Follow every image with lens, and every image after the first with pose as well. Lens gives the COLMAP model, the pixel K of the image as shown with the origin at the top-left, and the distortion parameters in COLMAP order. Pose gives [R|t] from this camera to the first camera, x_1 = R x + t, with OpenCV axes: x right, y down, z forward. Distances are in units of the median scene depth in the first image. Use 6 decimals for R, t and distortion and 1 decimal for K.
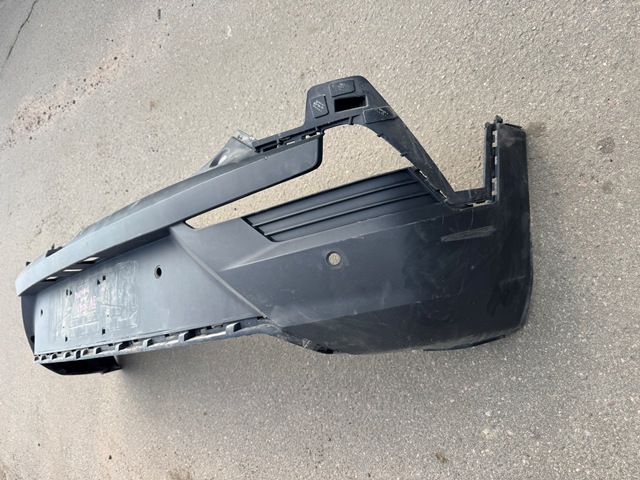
lens RADIAL K [[459.6, 0, 320.0], [0, 459.6, 240.0], [0, 0, 1]] dist [0.022512, -0.040435]
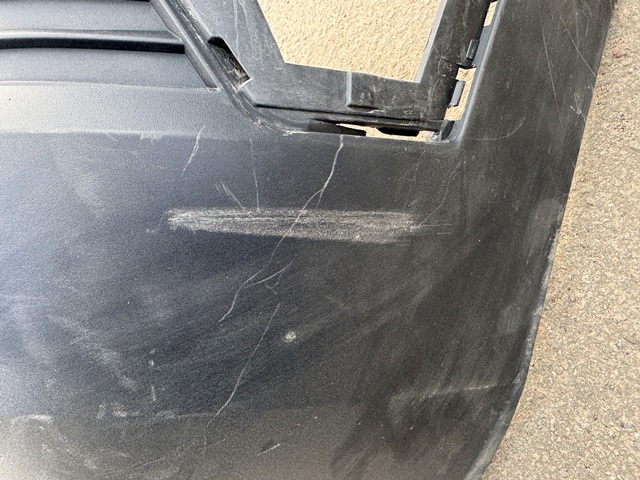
lens RADIAL K [[443.2, 0, 291.4], [0, 443.2, 226.6], [0, 0, 1]] dist [0.022198, 0.003220]
pose [[0.962110, 0.226216, -0.152220, 0.325261], [-0.213793, 0.972369, 0.093763, -0.031302], [0.169224, -0.057667, 0.983889, 0.661340]]
